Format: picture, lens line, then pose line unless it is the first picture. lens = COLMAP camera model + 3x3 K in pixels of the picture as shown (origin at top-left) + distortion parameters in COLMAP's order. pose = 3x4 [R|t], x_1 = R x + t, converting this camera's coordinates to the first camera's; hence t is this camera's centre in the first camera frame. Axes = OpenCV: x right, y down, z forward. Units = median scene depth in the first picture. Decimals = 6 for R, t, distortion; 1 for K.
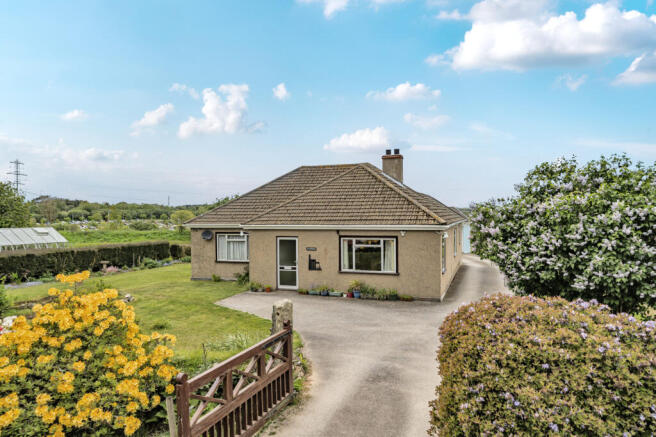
lens RADIAL K [[446.0, 0, 327.9], [0, 446.0, 219.9], [0, 0, 1]] dist [0.000140, -0.000797]
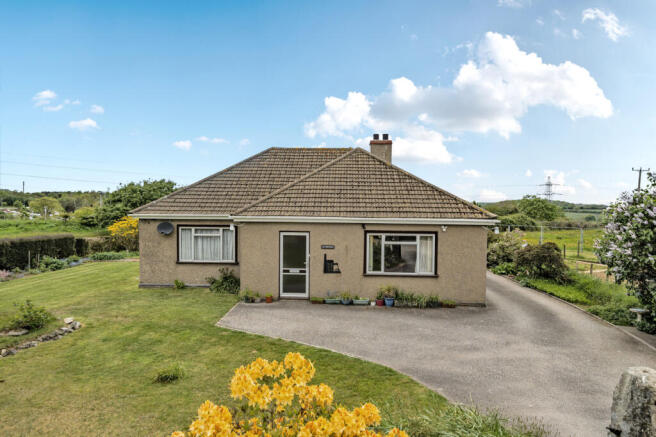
lens RADIAL K [[414.6, 0, 329.8], [0, 414.6, 217.4], [0, 0, 1]] dist [0.002212, 0.001075]
pose [[0.955504, 0.010121, 0.294804, -0.248844], [-0.014623, 0.999808, 0.013071, 0.001984], [-0.294615, -0.016800, 0.955468, 0.278559]]
